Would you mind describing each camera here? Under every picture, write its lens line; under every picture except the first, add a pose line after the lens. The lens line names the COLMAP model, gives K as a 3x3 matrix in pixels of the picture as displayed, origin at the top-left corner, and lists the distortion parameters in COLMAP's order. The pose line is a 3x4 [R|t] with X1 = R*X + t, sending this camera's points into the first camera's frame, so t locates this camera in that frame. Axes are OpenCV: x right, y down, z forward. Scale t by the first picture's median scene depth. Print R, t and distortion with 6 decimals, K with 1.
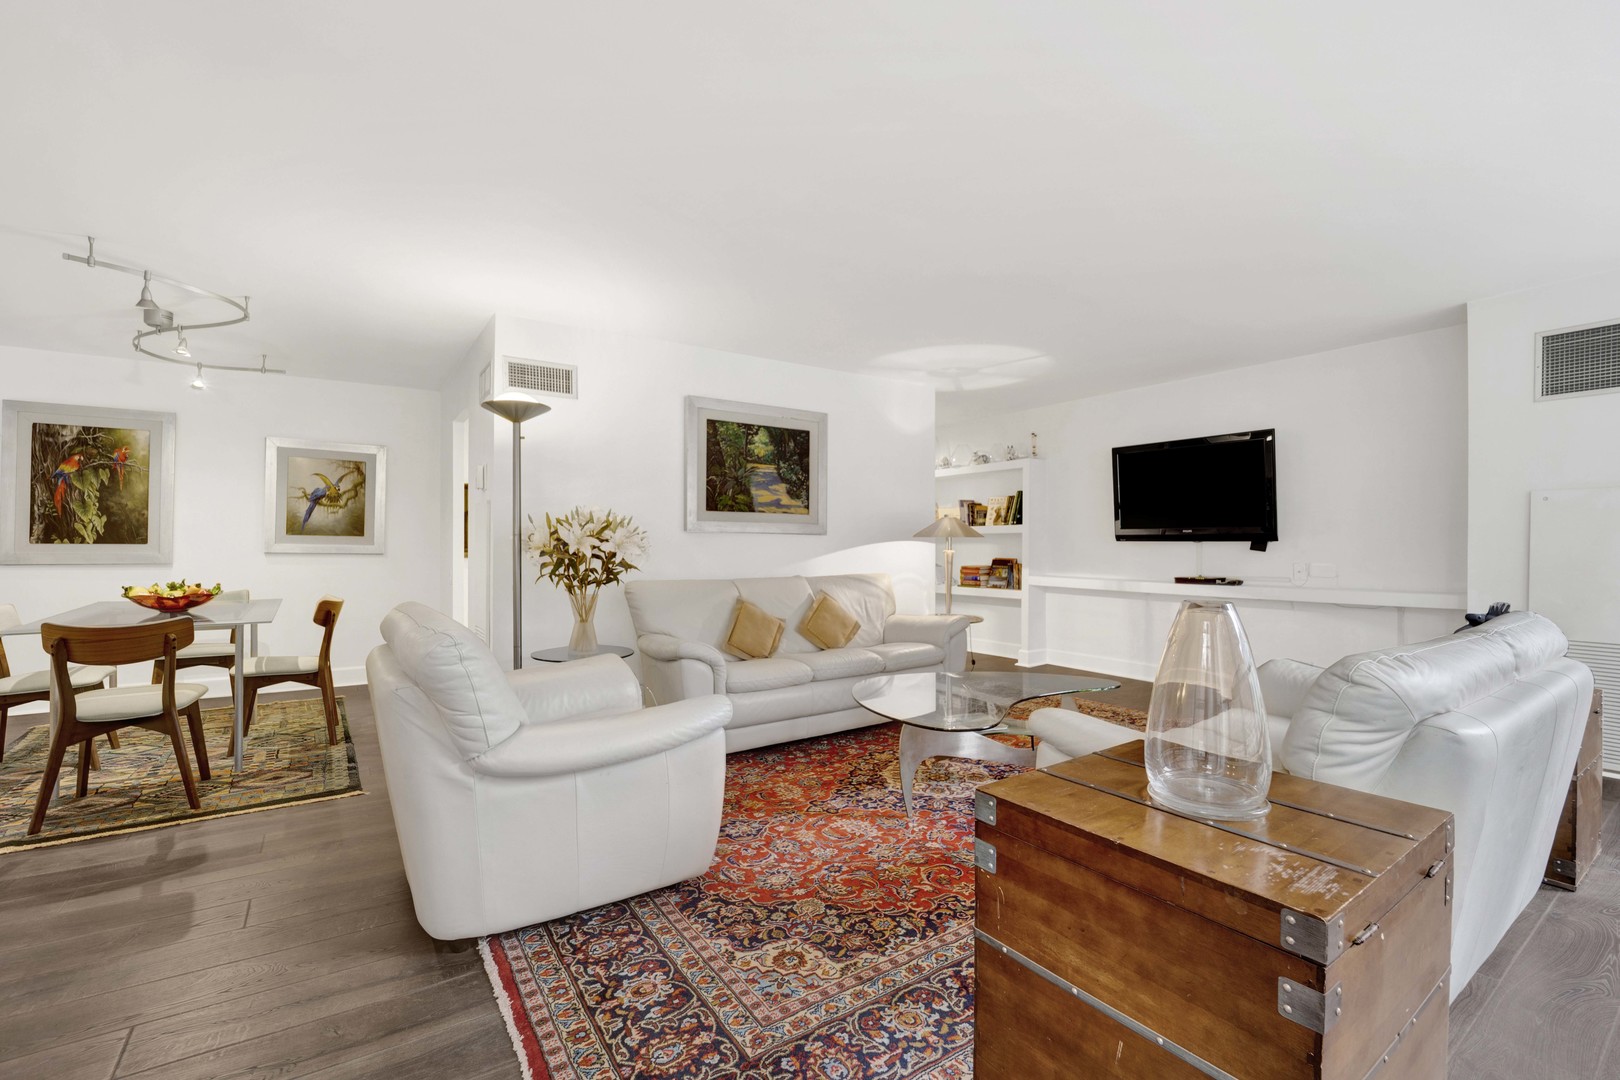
lens RADIAL K [[661.9, 0, 810.0], [0, 661.9, 540.0], [0, 0, 1]] dist [-0.000405, 0.000001]
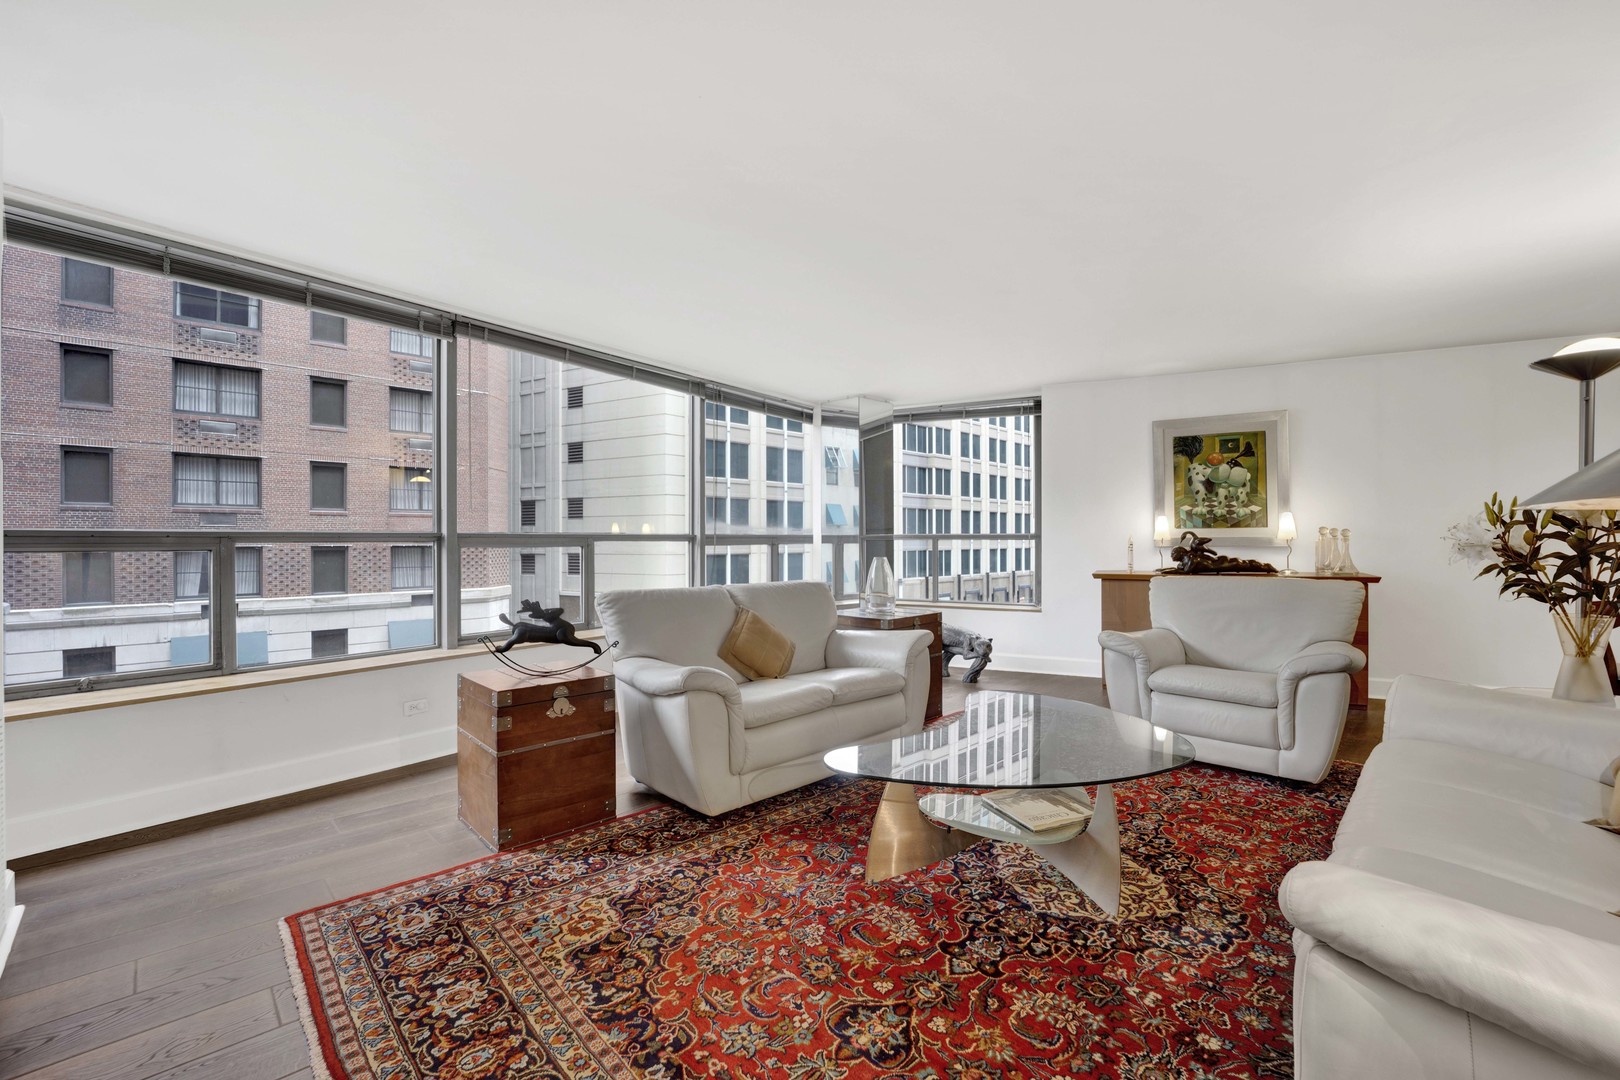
lens RADIAL K [[682.1, 0, 815.6], [0, 682.1, 543.8], [0, 0, 1]] dist [-0.022815, -0.000145]
pose [[-0.978646, 0.005886, -0.205467, 0.427768], [0.004440, 0.999962, 0.007500, 0.000470], [0.205503, 0.006427, -0.978635, 1.150995]]
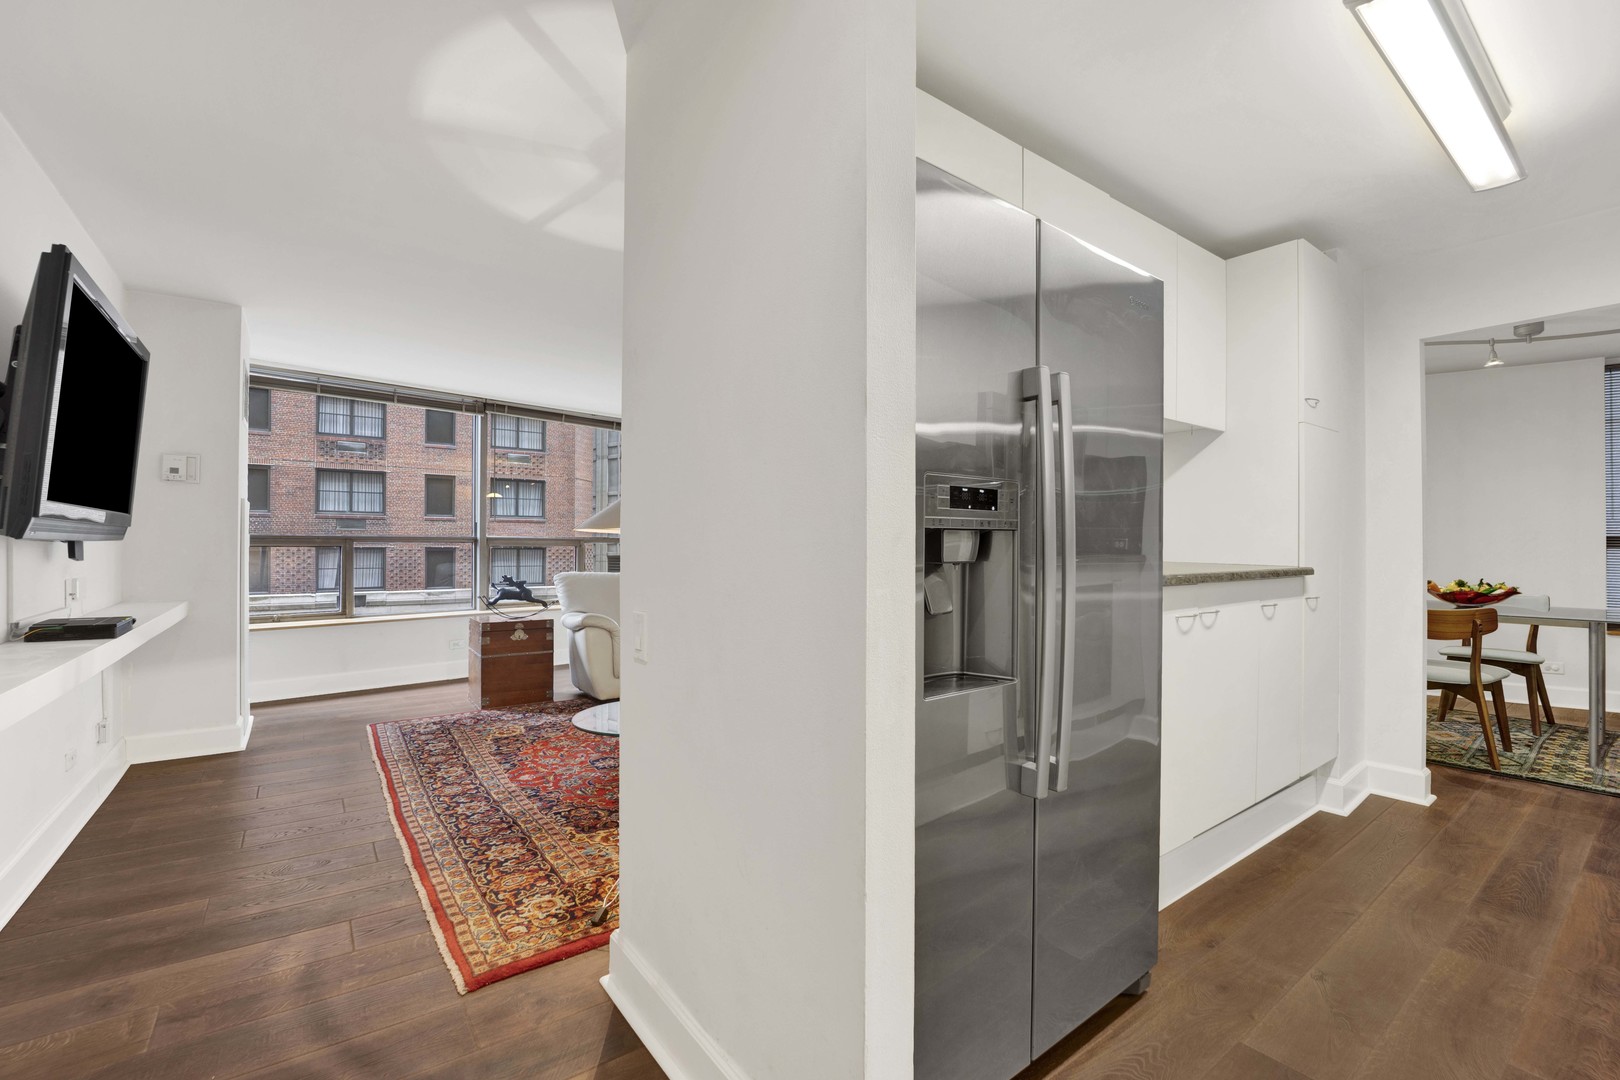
lens RADIAL K [[690.5, 0, 841.3], [0, 690.5, 546.7], [0, 0, 1]] dist [-0.019694, 0.000041]
pose [[-0.995140, -0.001495, -0.098454, 0.143989], [-0.001878, 0.999991, 0.003791, 0.003390], [0.098447, 0.003958, -0.995134, 1.621171]]
